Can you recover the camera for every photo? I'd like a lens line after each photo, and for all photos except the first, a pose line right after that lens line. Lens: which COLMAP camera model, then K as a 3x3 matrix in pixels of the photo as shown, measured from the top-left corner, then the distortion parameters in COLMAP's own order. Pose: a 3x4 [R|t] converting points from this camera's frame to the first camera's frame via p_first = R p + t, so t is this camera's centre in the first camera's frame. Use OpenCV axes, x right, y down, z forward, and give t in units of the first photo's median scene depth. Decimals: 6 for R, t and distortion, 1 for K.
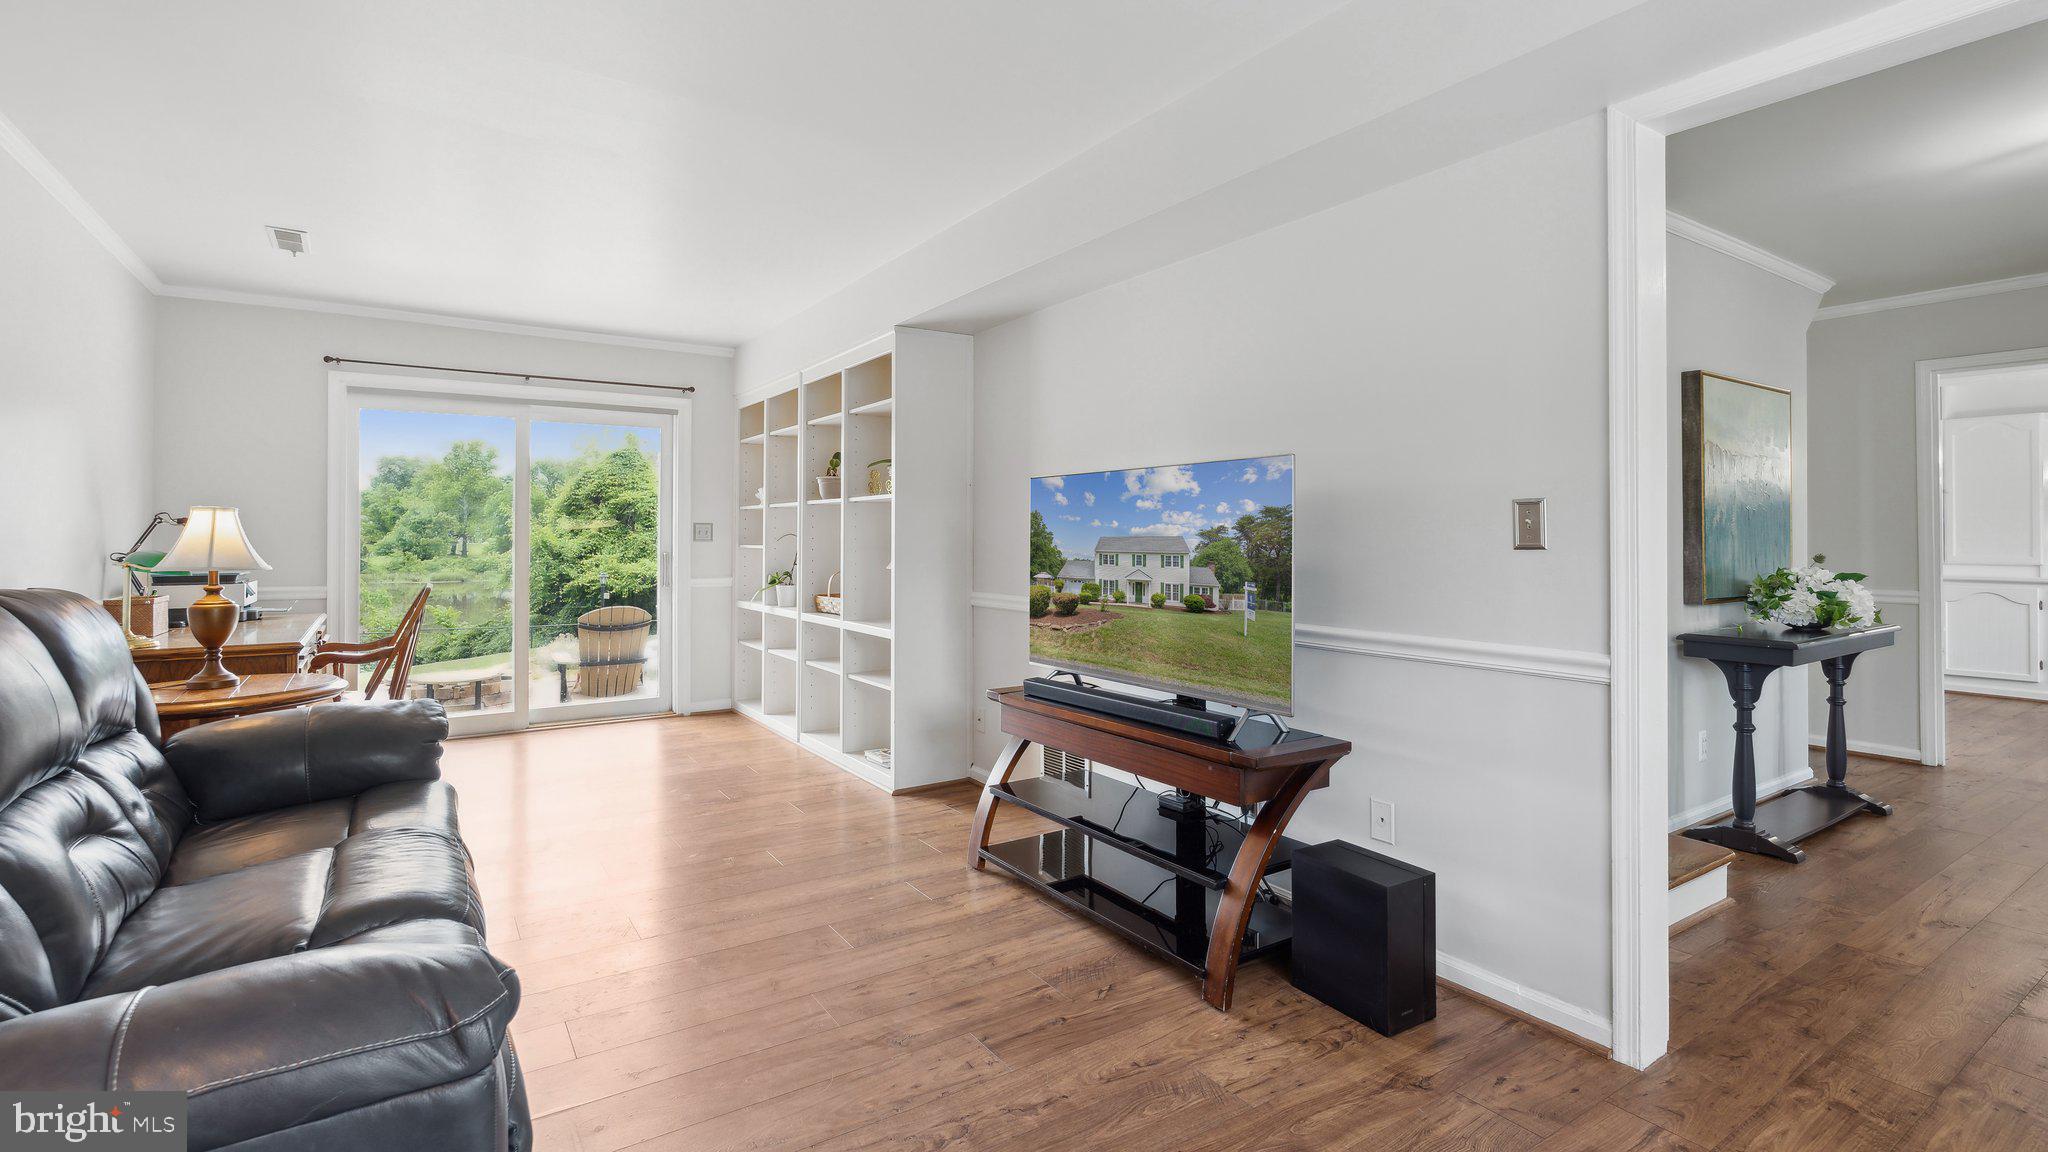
lens RADIAL K [[924.8, 0, 1021.8], [0, 924.8, 531.2], [0, 0, 1]] dist [-0.001774, 0.001014]
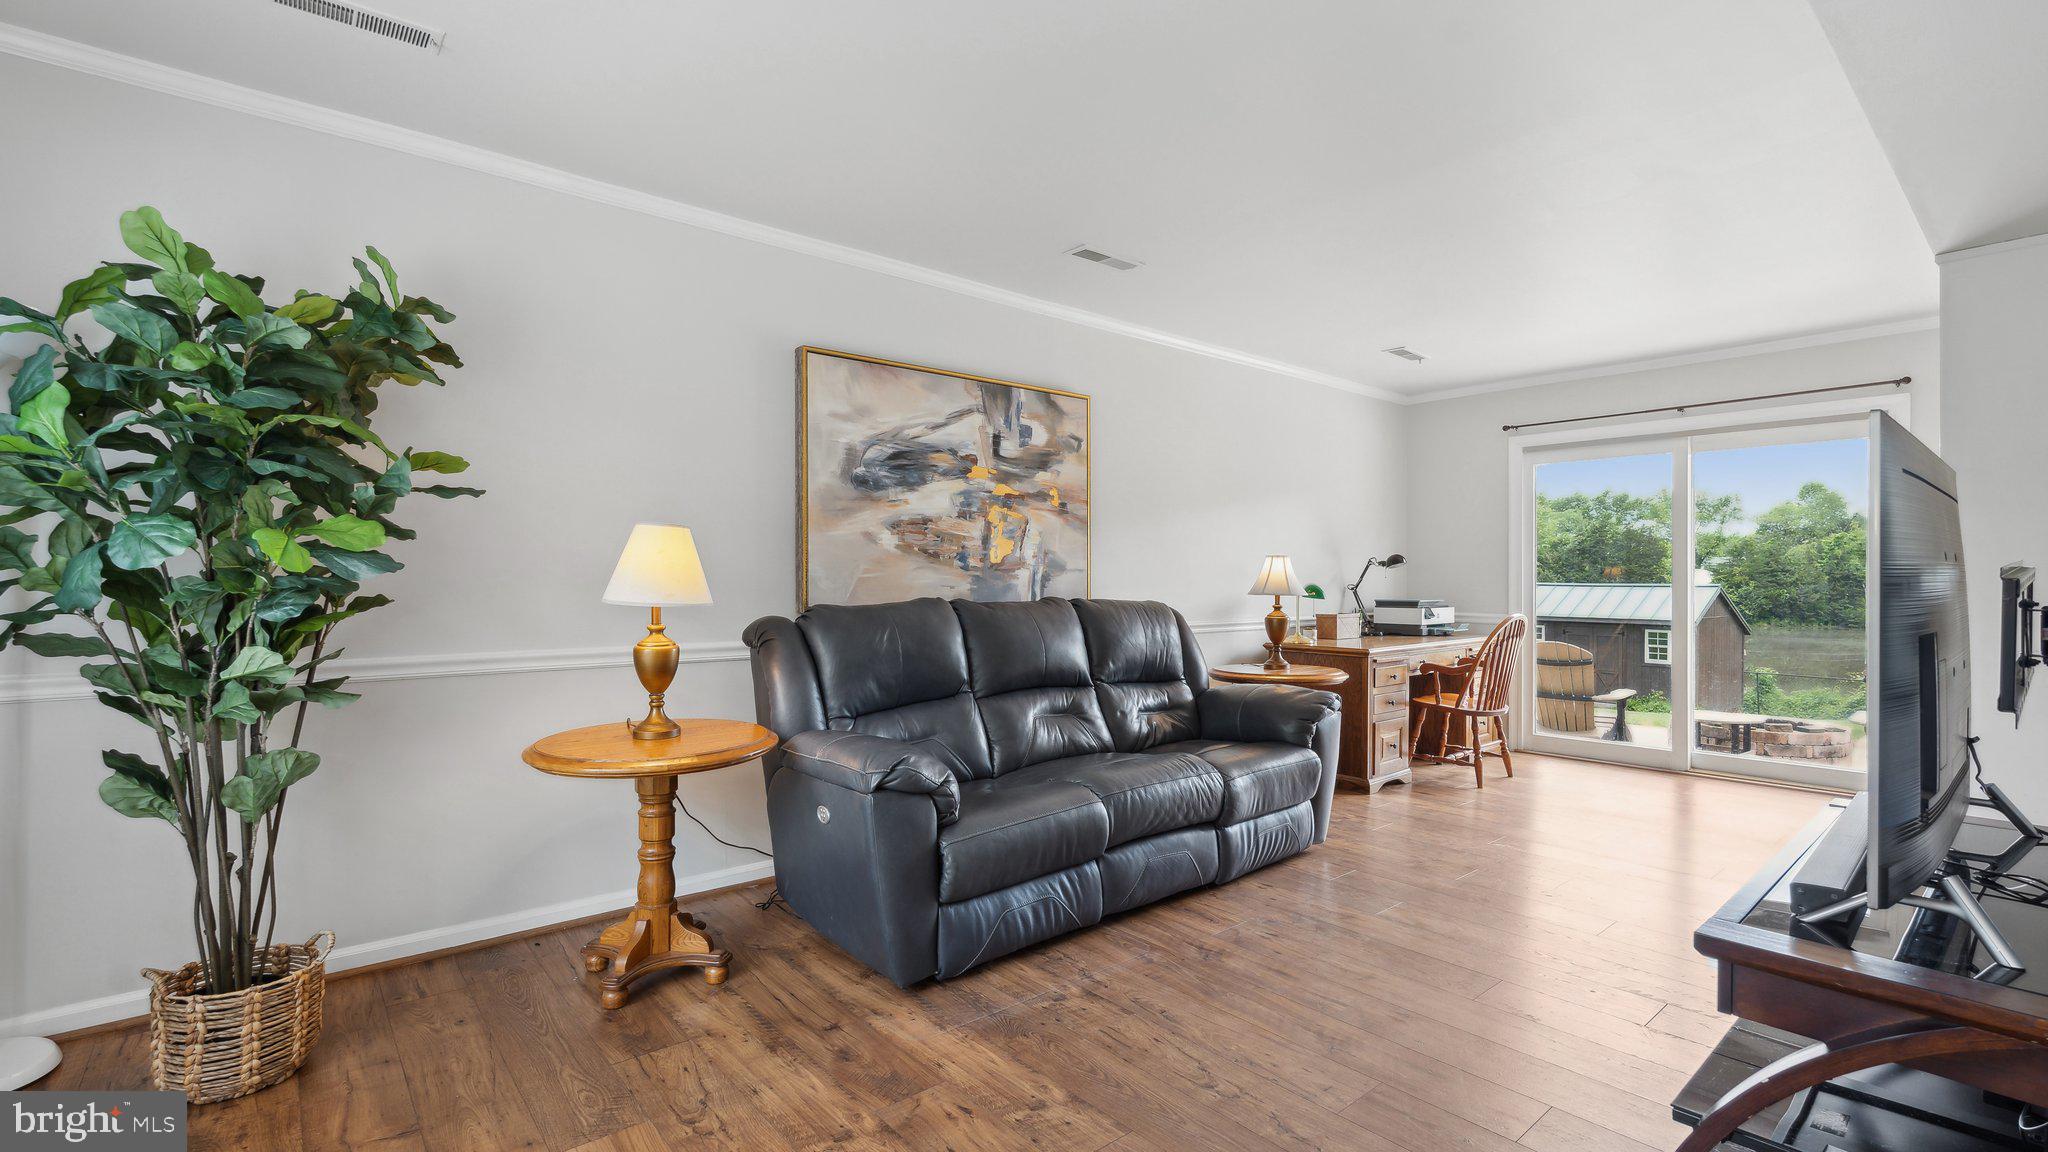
lens RADIAL K [[924.8, 0, 1031.1], [0, 924.8, 573.4], [0, 0, 1]] dist [-0.001774, 0.001014]
pose [[0.115012, -0.003325, -0.993359, 0.596273], [0.006445, 0.999976, -0.002601, 0.006531], [0.993343, -0.006103, 0.115030, 0.363491]]
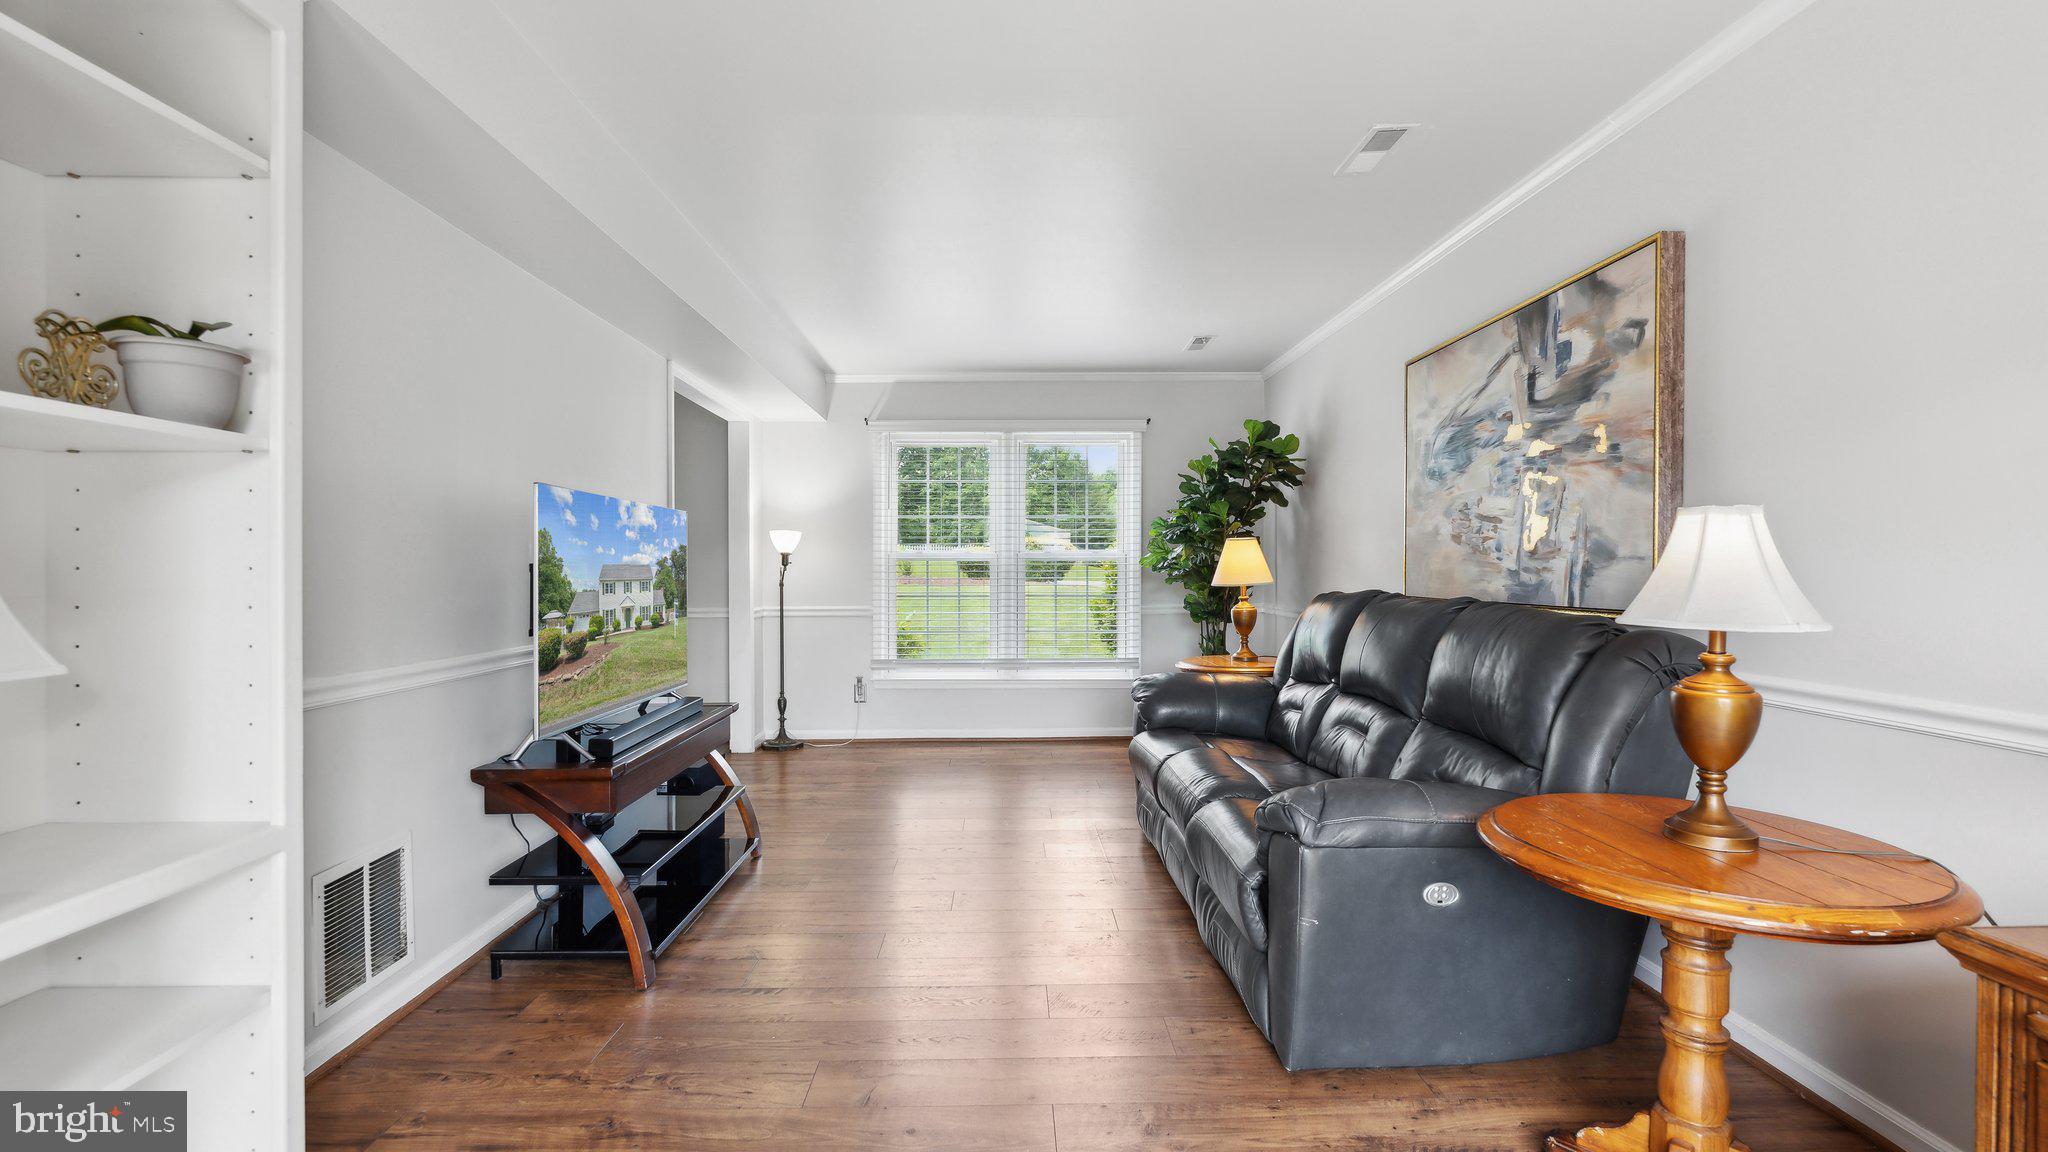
lens RADIAL K [[924.8, 0, 1034.3], [0, 924.8, 578.2], [0, 0, 1]] dist [-0.001774, 0.001014]
pose [[-0.851839, -0.004335, 0.523787, -0.754927], [-0.002924, 0.999990, 0.003521, 0.014812], [-0.523796, 0.001468, -0.851842, 1.528797]]
